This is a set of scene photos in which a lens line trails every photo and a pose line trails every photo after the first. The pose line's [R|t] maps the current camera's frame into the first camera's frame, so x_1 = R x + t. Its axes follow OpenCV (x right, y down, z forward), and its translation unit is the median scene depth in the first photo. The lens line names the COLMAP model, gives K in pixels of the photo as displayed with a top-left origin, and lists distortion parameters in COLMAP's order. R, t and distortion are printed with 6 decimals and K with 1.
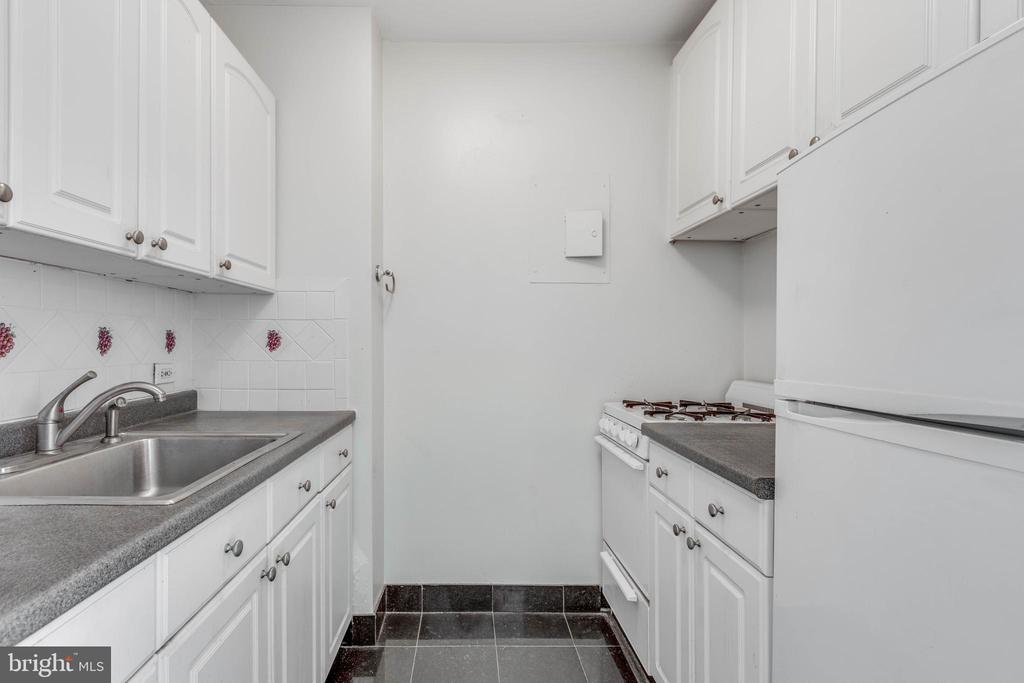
lens RADIAL K [[463.8, 0, 512.8], [0, 463.8, 339.2], [0, 0, 1]] dist [0.002486, 0.000473]
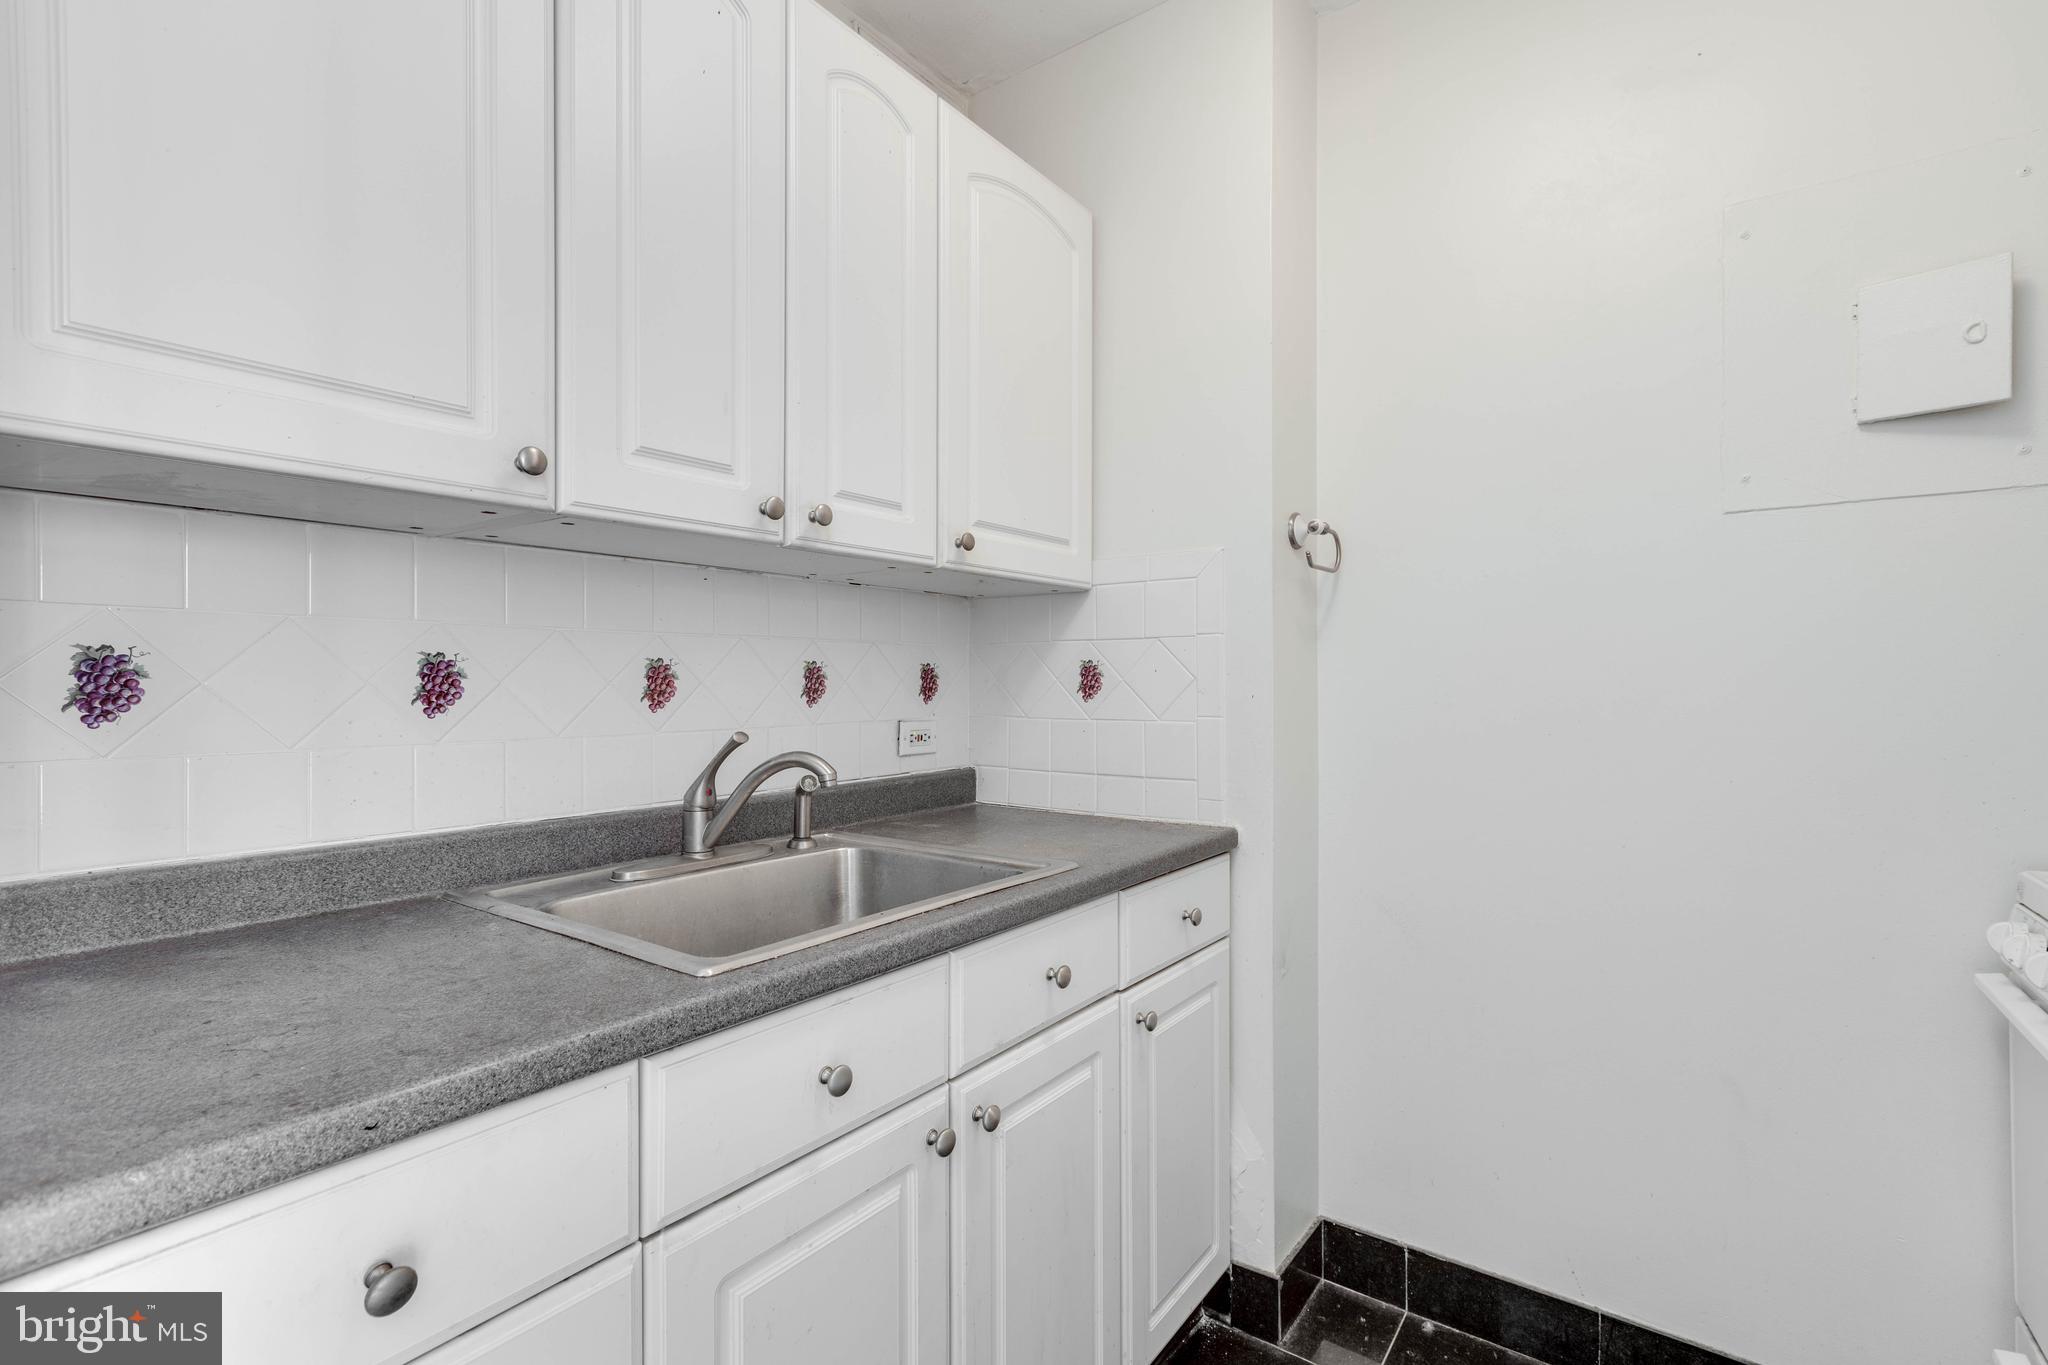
lens RADIAL K [[950.3, 0, 1024.0], [0, 950.3, 682.5], [0, 0, 1]] dist [0.001969, 0.000171]
pose [[0.785438, -0.007666, -0.618893, 0.096167], [0.012151, 0.999922, 0.003035, 0.001601], [0.618821, -0.009904, 0.785469, 0.123117]]
